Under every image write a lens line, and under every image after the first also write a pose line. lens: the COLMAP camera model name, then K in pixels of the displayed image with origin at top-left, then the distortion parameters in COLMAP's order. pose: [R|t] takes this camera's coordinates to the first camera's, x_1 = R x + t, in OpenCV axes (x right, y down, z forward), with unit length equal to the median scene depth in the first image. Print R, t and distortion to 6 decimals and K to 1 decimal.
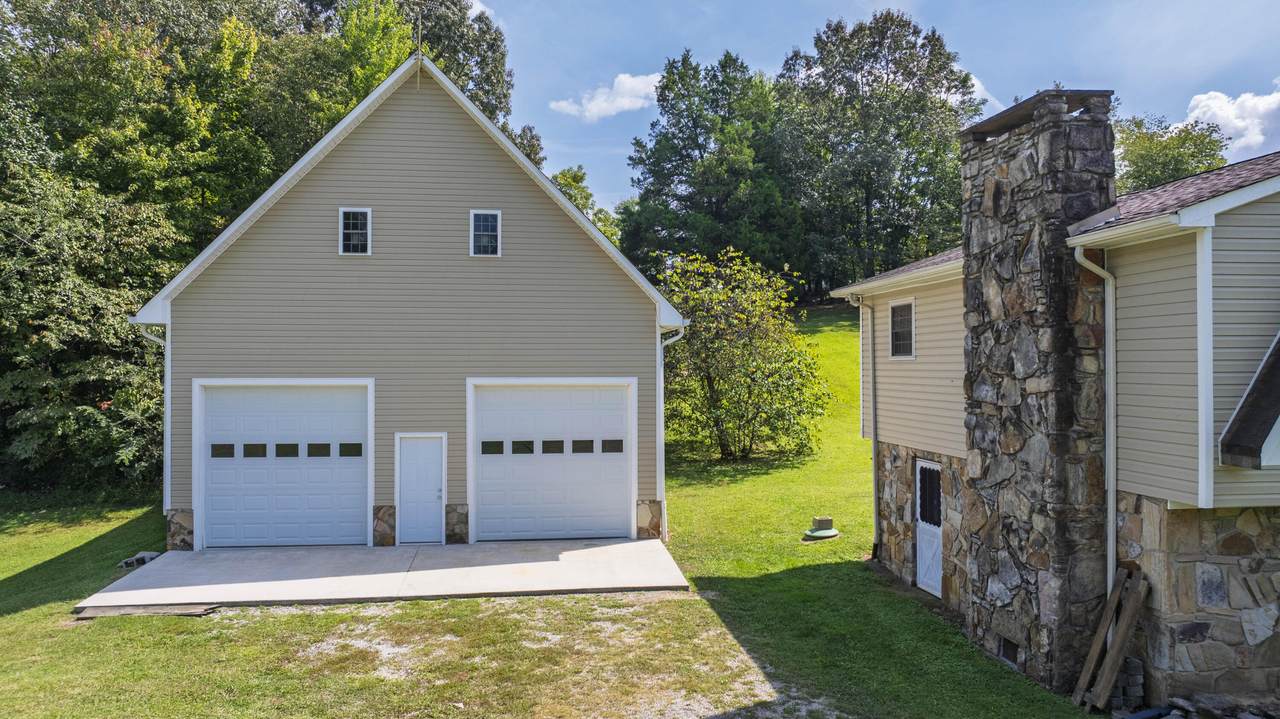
lens RADIAL K [[915.9, 0, 631.5], [0, 915.9, 350.9], [0, 0, 1]] dist [-0.029540, 0.028578]
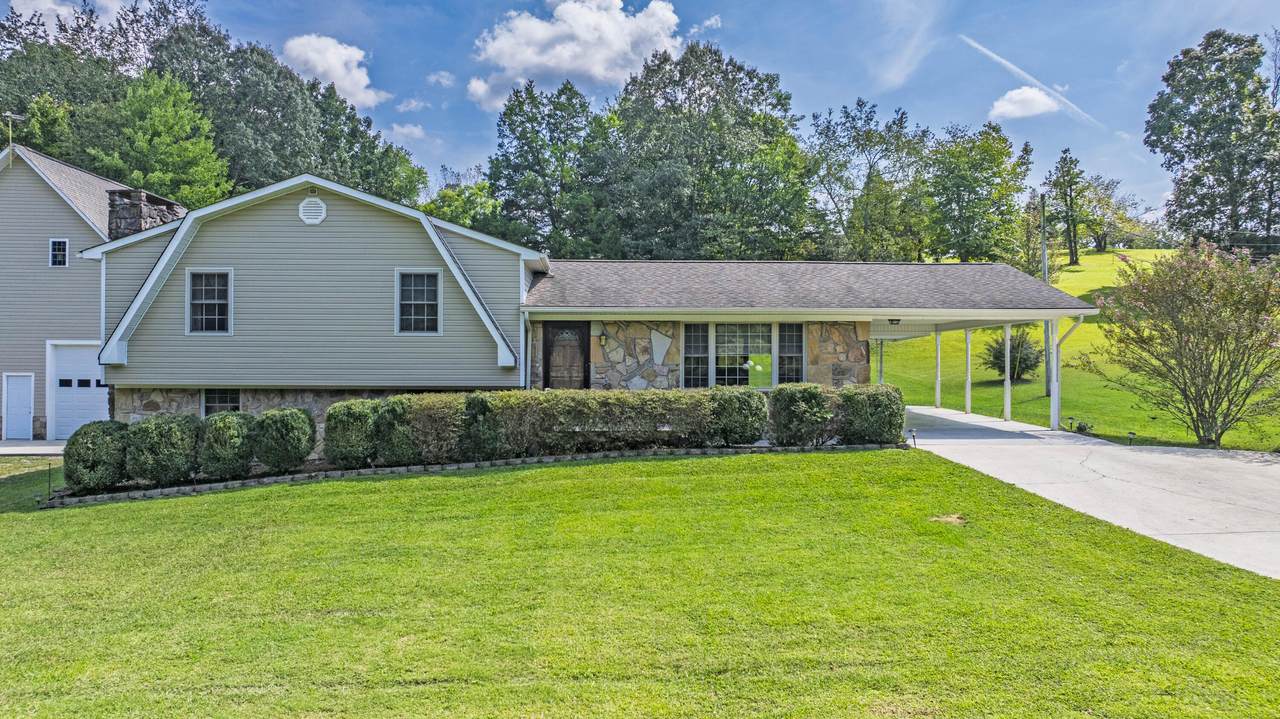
lens RADIAL K [[915.9, 0, 617.4], [0, 915.9, 363.9], [0, 0, 1]] dist [-0.029540, 0.028578]
pose [[0.993462, 0.007184, -0.113939, 0.740184], [-0.005060, 0.999808, 0.018918, 0.025232], [0.114053, -0.018218, 0.993308, -0.371540]]
